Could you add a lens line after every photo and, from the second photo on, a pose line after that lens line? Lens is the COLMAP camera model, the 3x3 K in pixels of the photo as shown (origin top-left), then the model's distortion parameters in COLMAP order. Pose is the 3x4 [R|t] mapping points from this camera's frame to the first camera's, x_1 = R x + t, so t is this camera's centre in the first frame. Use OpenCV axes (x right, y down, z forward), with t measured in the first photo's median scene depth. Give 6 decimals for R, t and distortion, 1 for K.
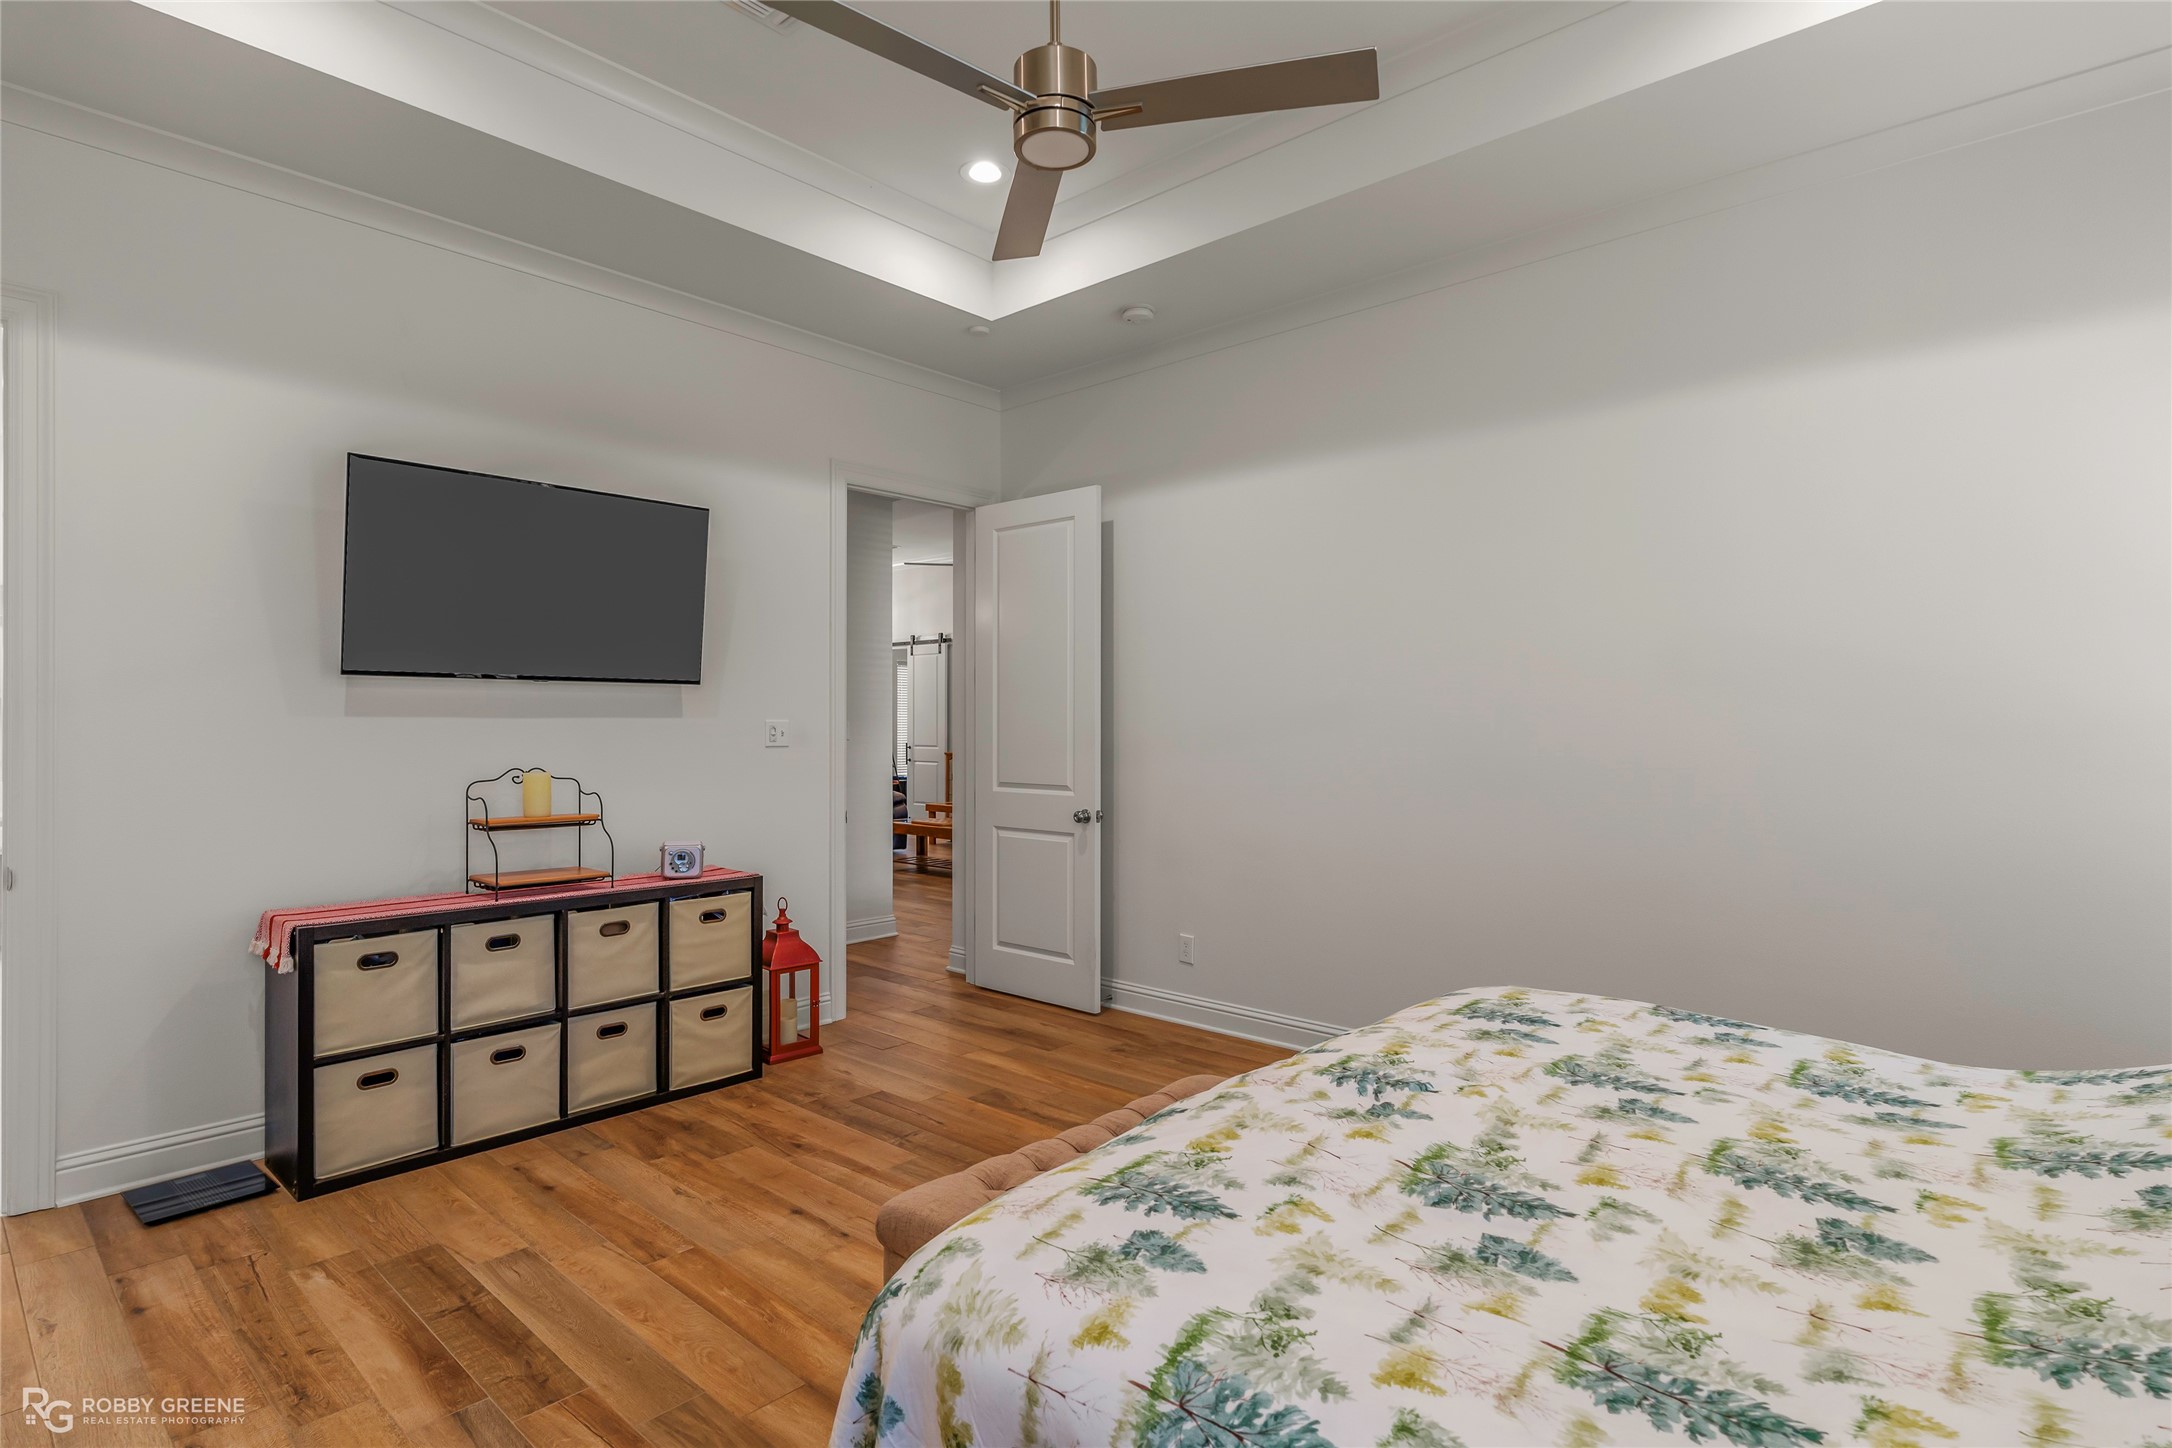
lens RADIAL K [[1082.4, 0, 1089.6], [0, 1082.4, 716.6], [0, 0, 1]] dist [0.005746, 0.000110]
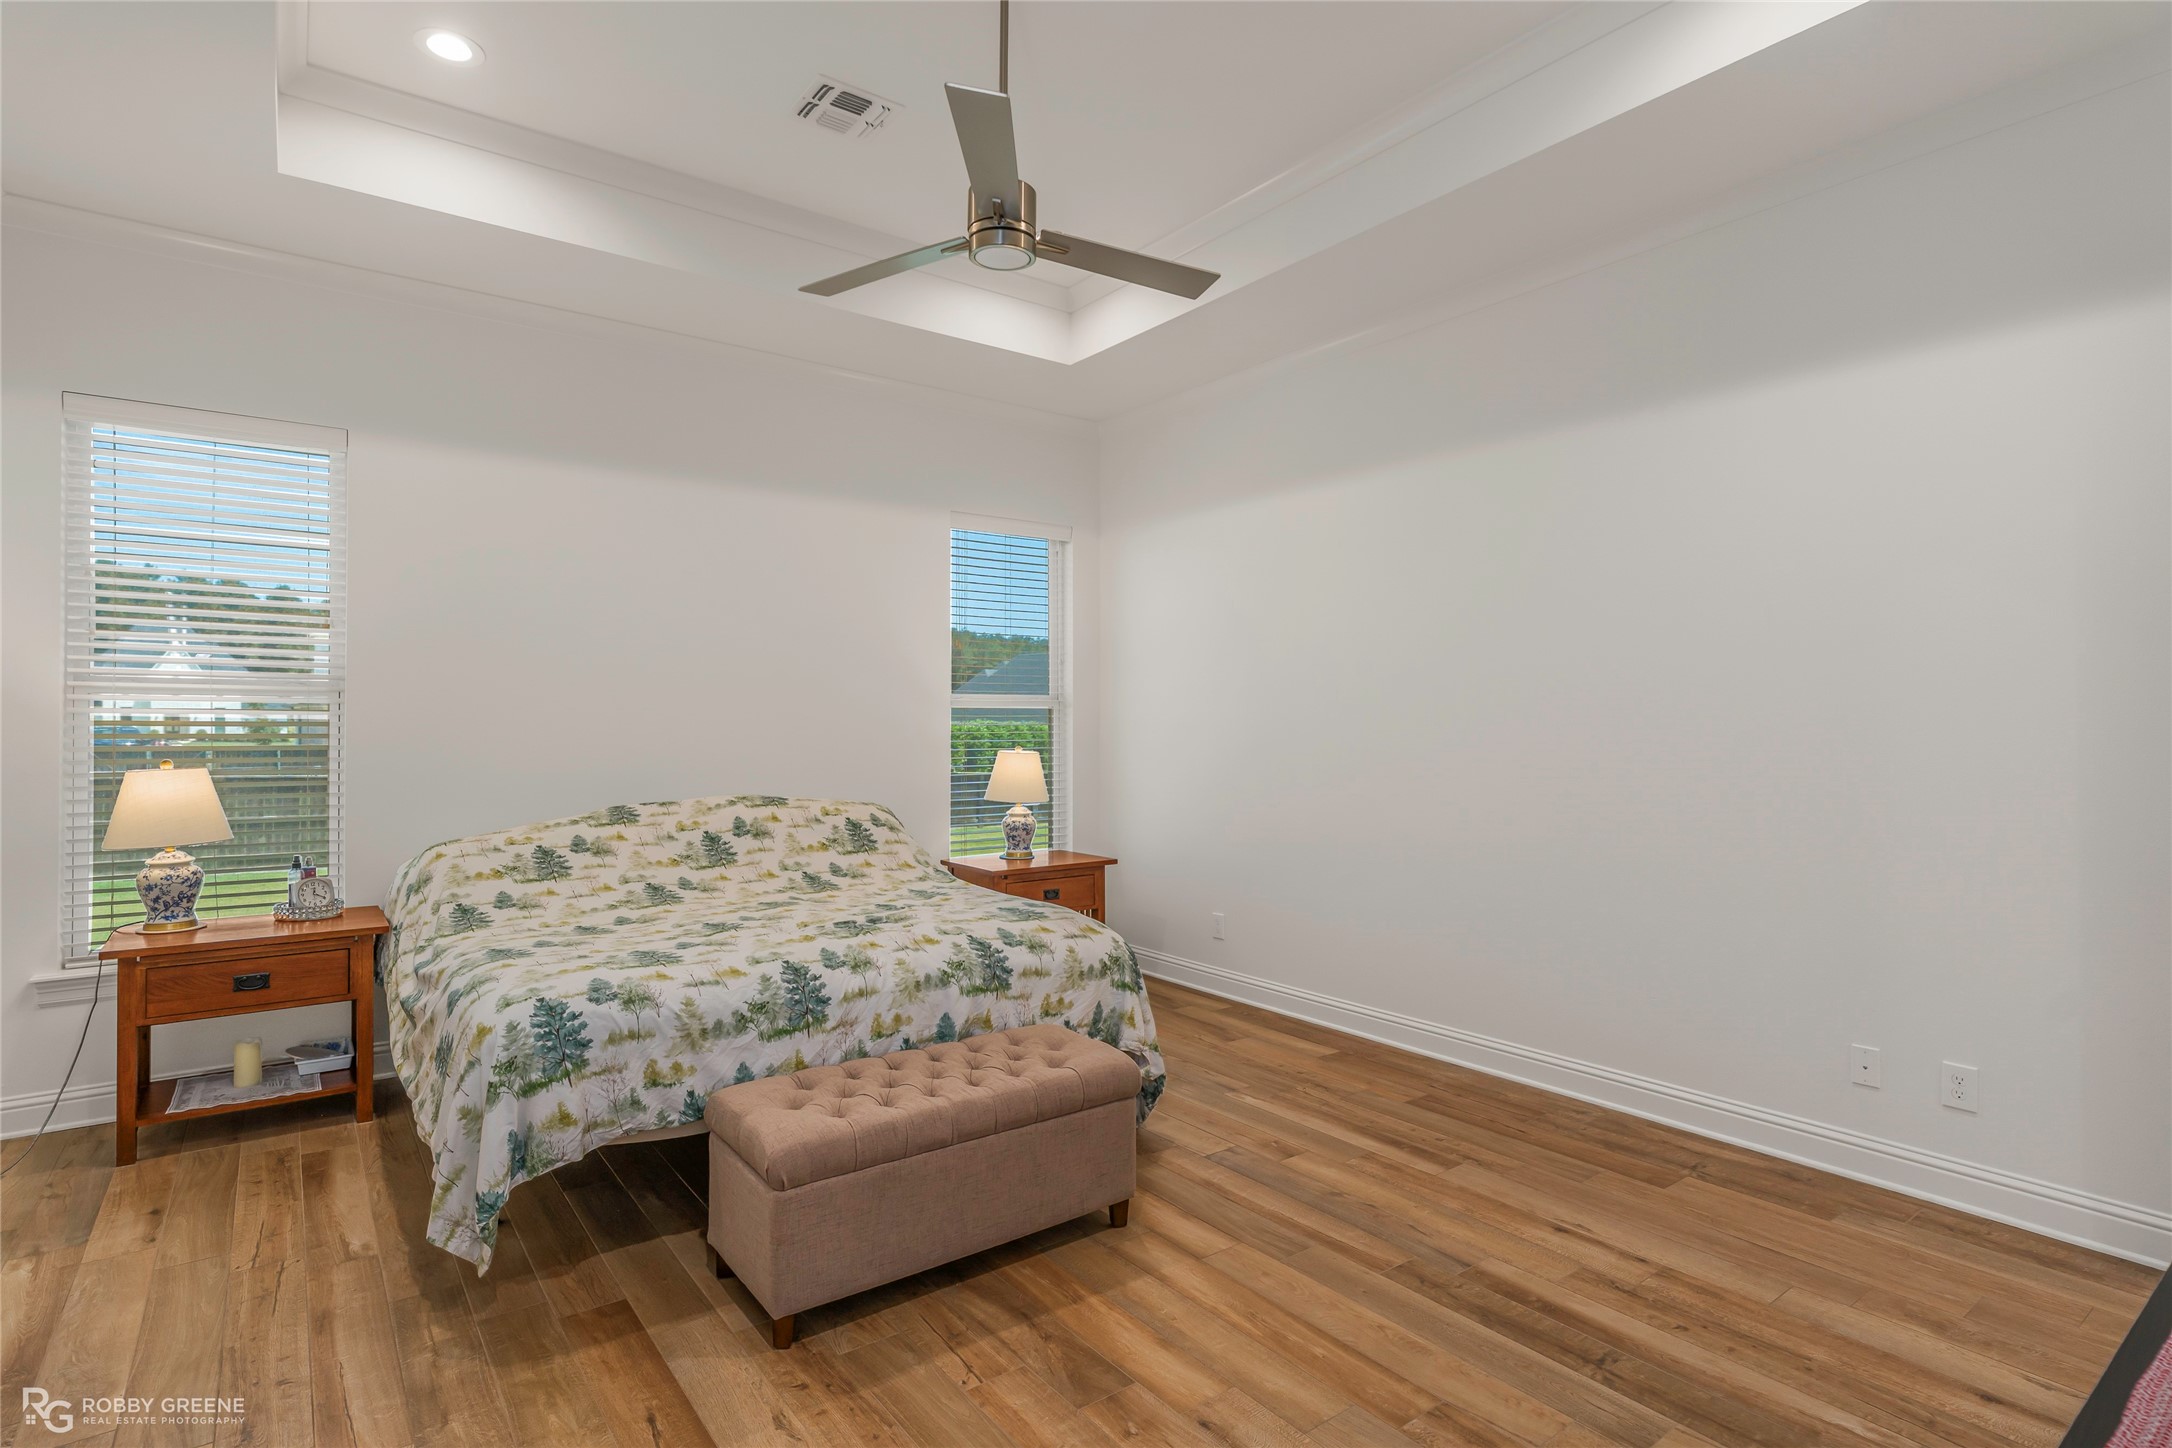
lens RADIAL K [[1082.4, 0, 1083.0], [0, 1082.4, 720.7], [0, 0, 1]] dist [0.005746, 0.000110]
pose [[-0.982217, -0.002346, 0.187733, -0.336065], [0.000231, 0.999906, 0.013699, -0.007467], [-0.187748, 0.013499, -0.982124, 2.061690]]
